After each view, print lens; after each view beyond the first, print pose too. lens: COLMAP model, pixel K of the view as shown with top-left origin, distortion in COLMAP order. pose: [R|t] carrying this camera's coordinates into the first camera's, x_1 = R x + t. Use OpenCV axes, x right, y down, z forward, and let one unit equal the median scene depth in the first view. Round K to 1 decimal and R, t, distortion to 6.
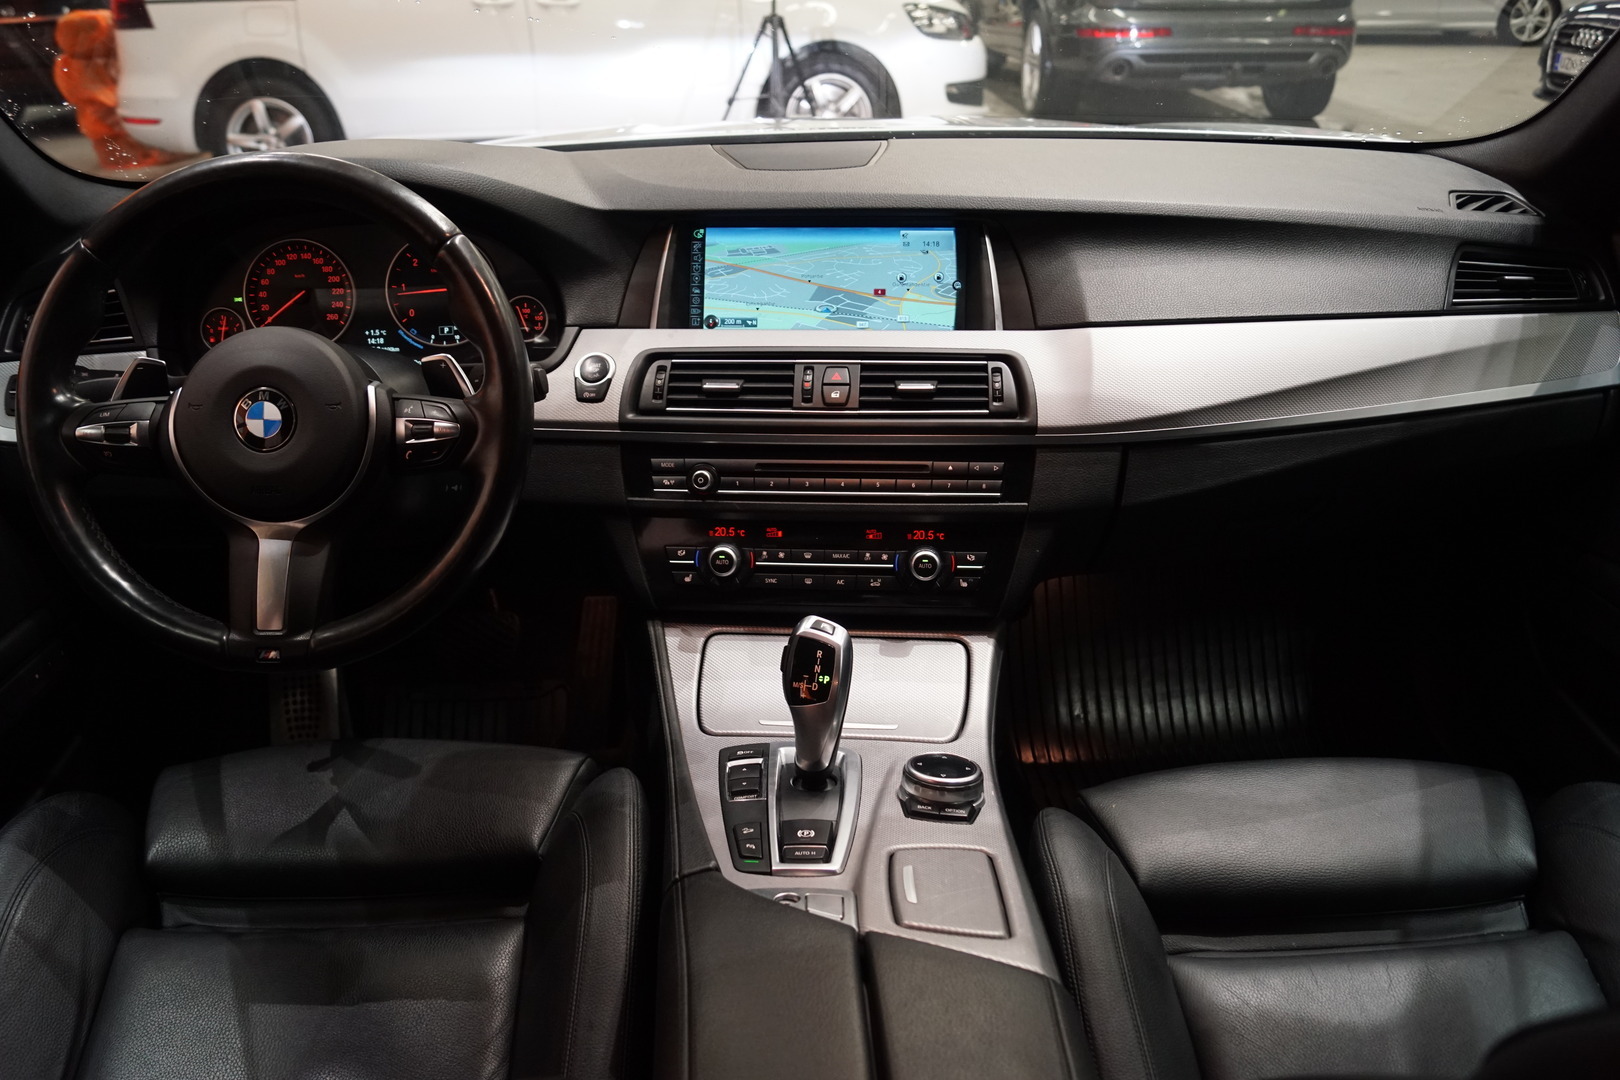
lens RADIAL K [[1435.9, 0, 802.4], [0, 1435.9, 541.6], [0, 0, 1]] dist [-0.062982, 0.007272]
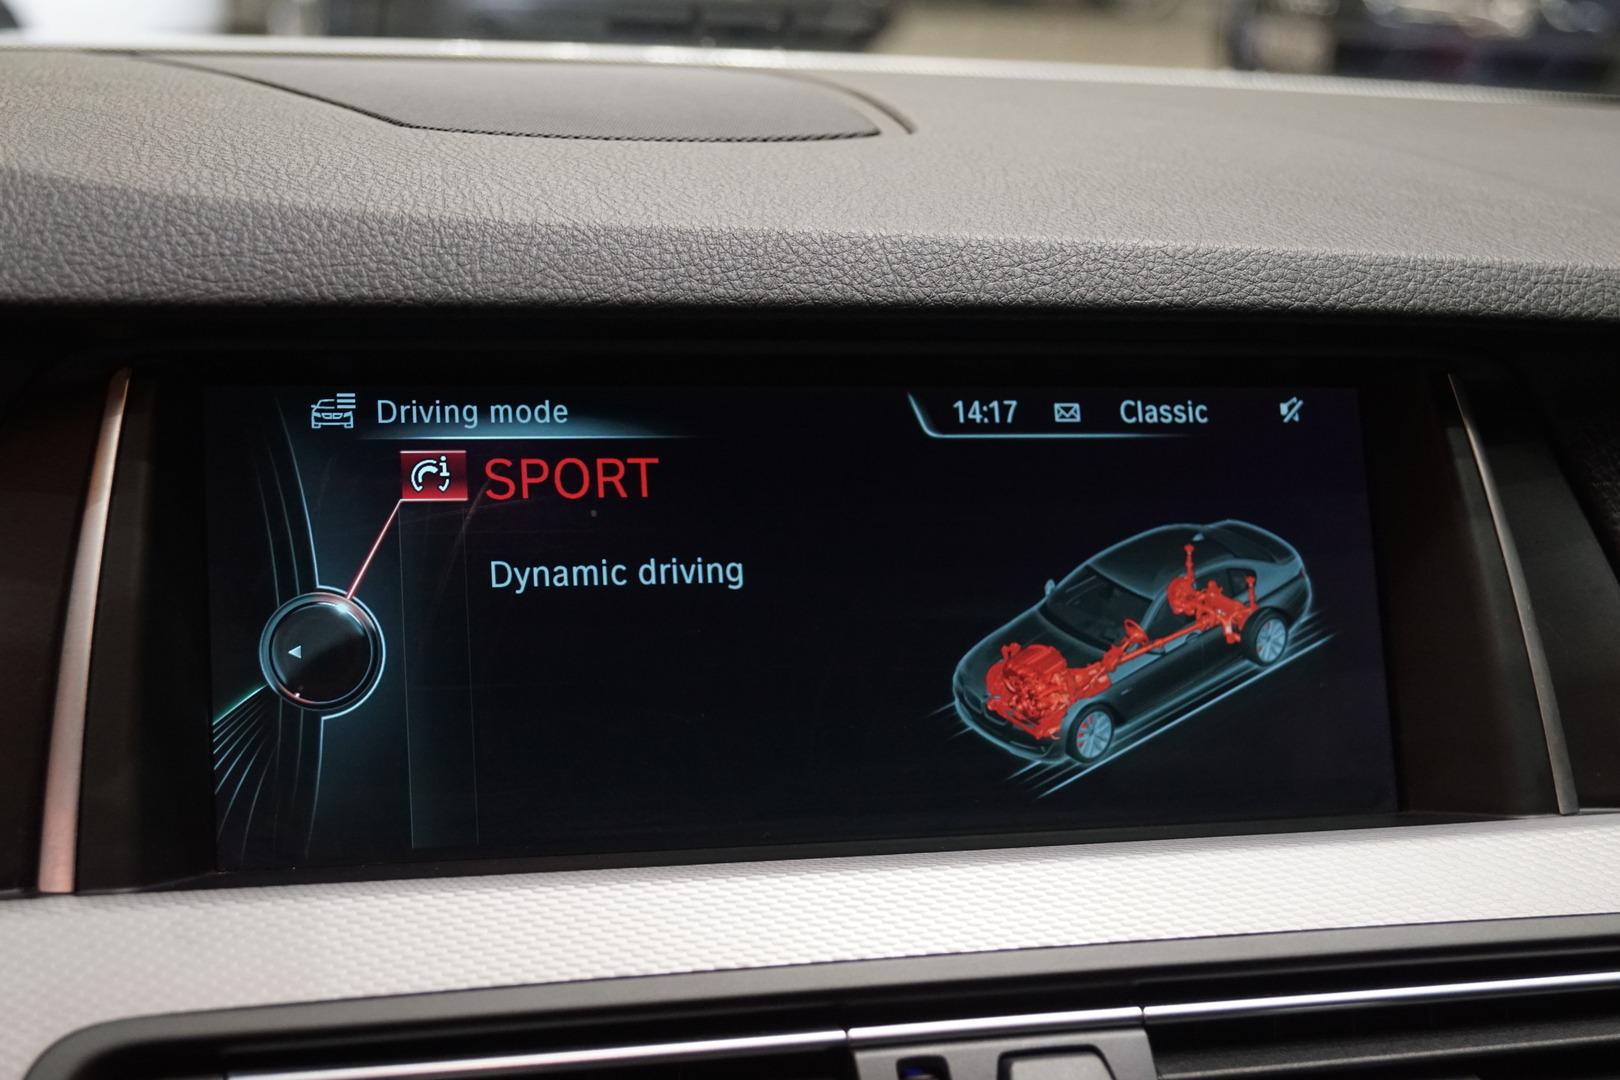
lens RADIAL K [[2524.5, 0, 804.4], [0, 2524.5, 544.4], [0, 0, 1]] dist [0.023882, 0.000000]
pose [[0.925871, -0.022904, 0.377146, -0.144547], [0.074269, 0.989721, -0.122218, -0.150620], [-0.370470, 0.141168, 0.918054, 0.657291]]
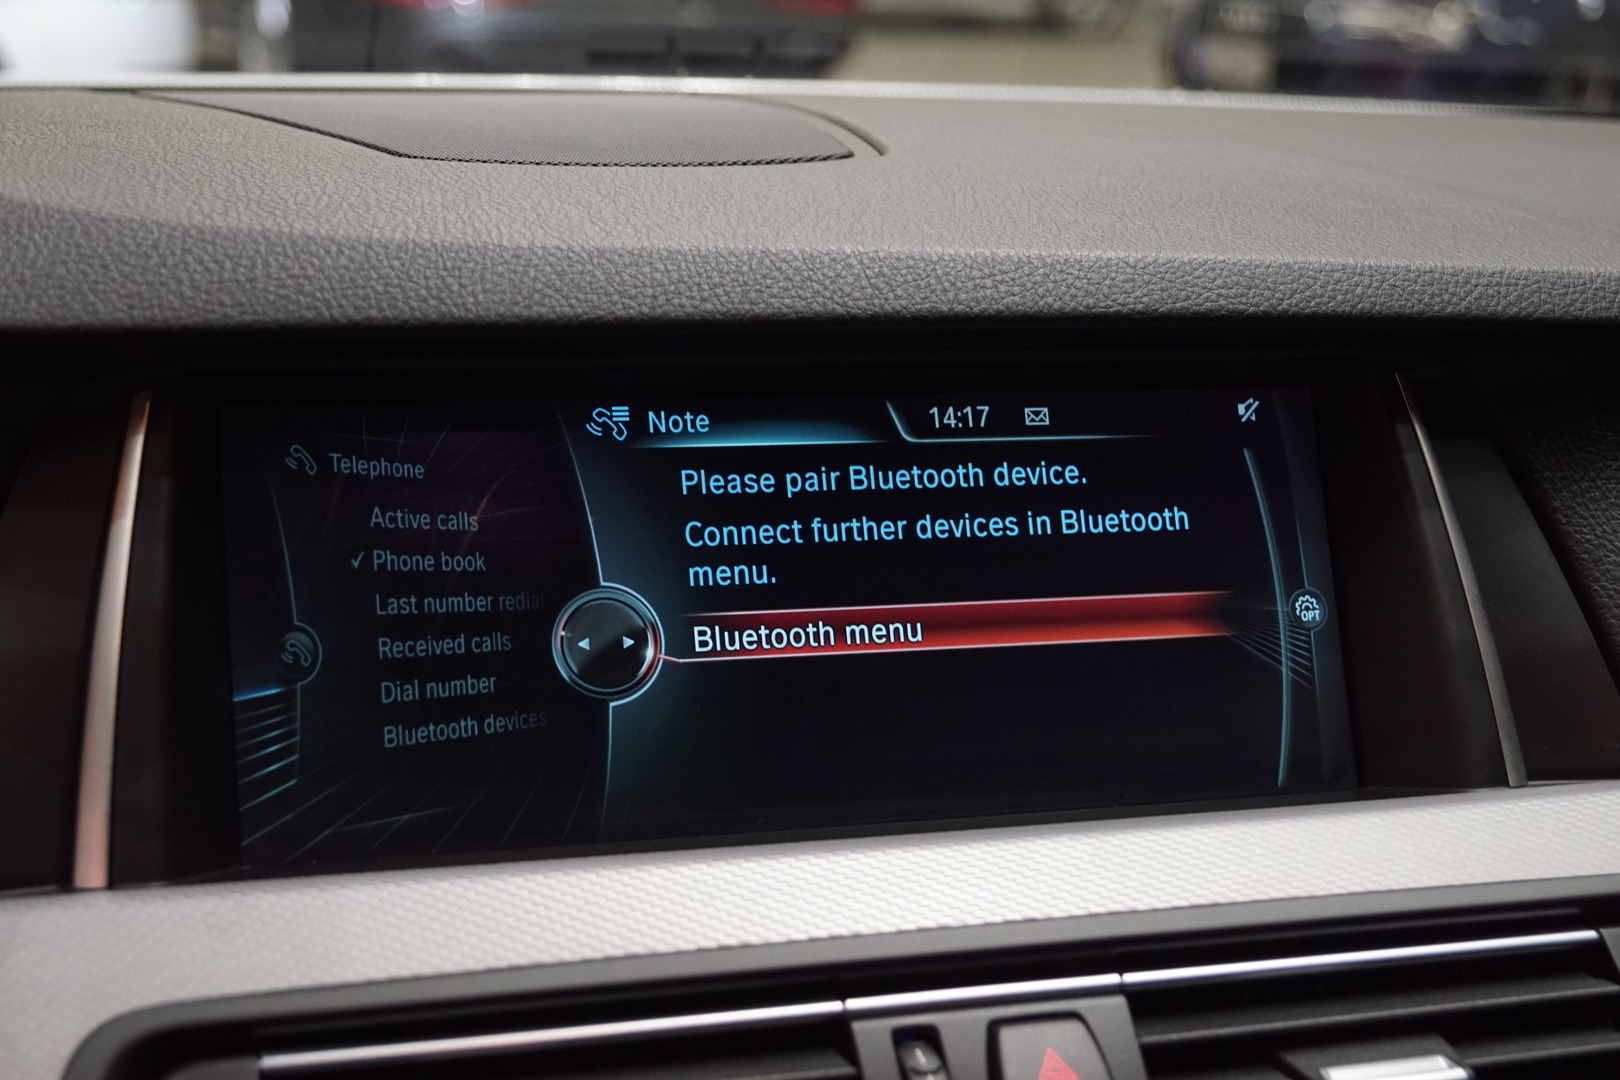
lens RADIAL K [[2524.5, 0, 809.8], [0, 2524.5, 543.3], [0, 0, 1]] dist [0.023882, 0.000000]
pose [[0.918263, -0.037957, 0.394147, -0.157101], [0.096584, 0.986801, -0.129985, -0.144802], [-0.384011, 0.157429, 0.909809, 0.639554]]
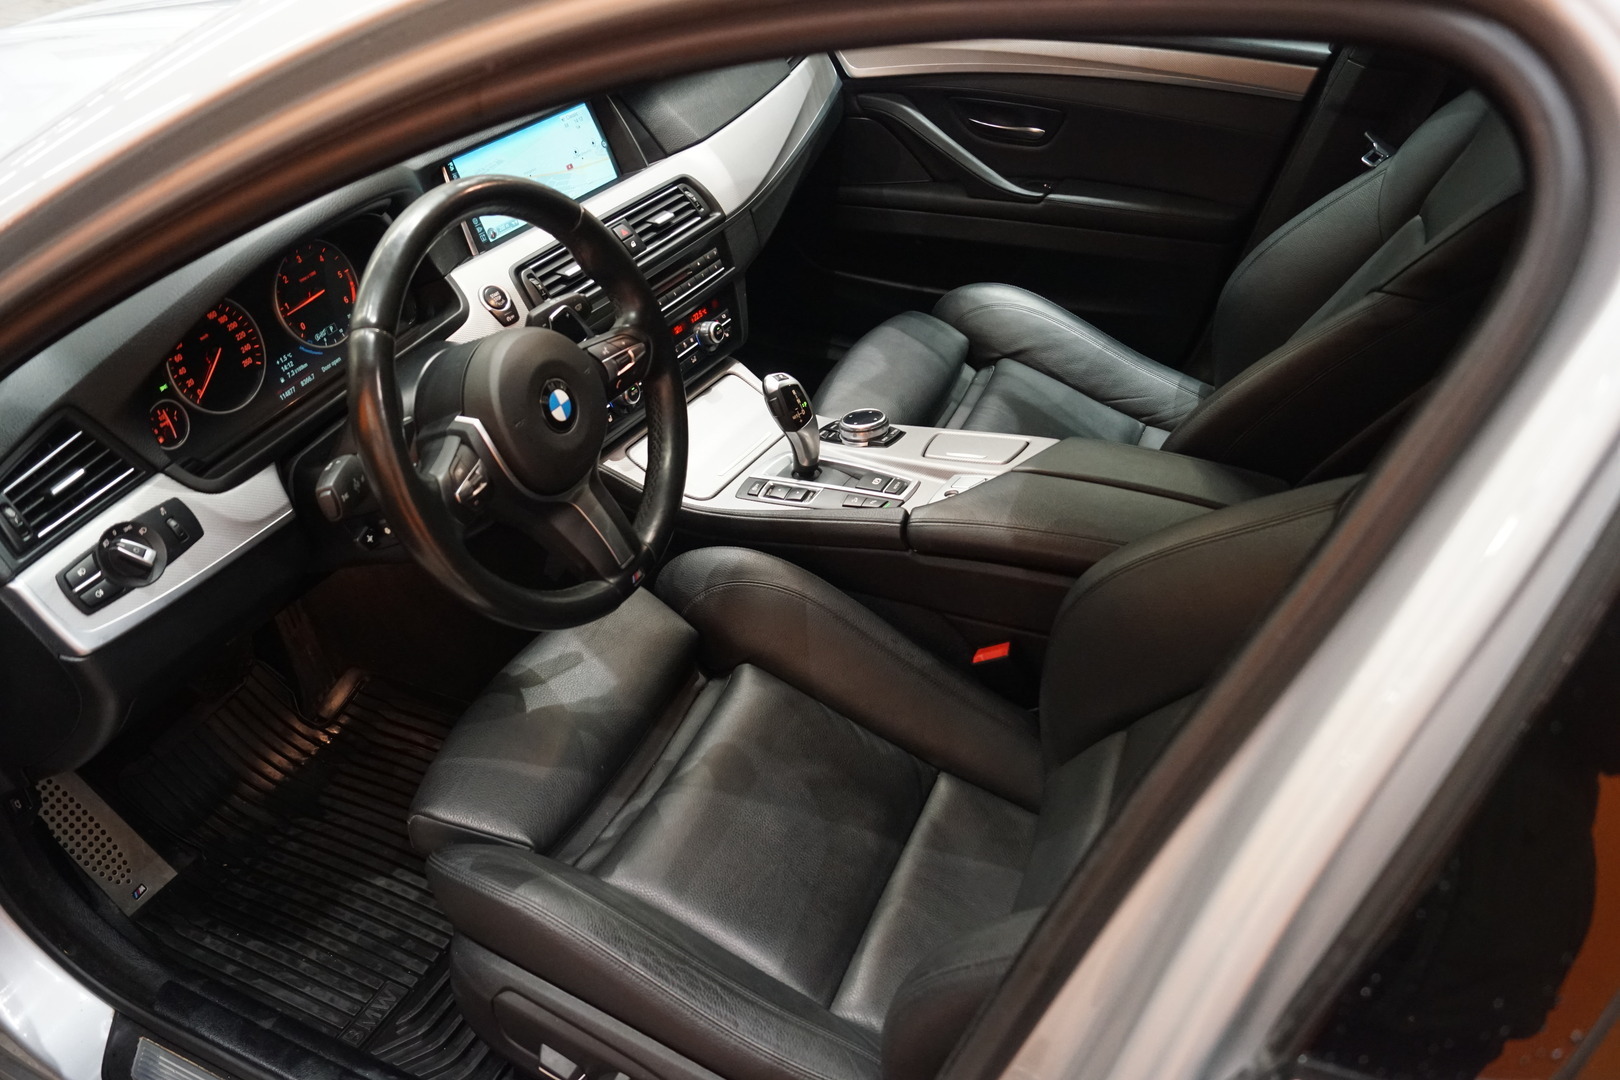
lens RADIAL K [[1288.5, 0, 818.3], [0, 1288.5, 556.7], [0, 0, 1]] dist [-0.060608, -0.011220]
pose [[0.417262, -0.526265, 0.740903, -0.936198], [0.356676, 0.844686, 0.399110, -0.268340], [-0.835868, 0.097729, 0.540161, 0.223560]]
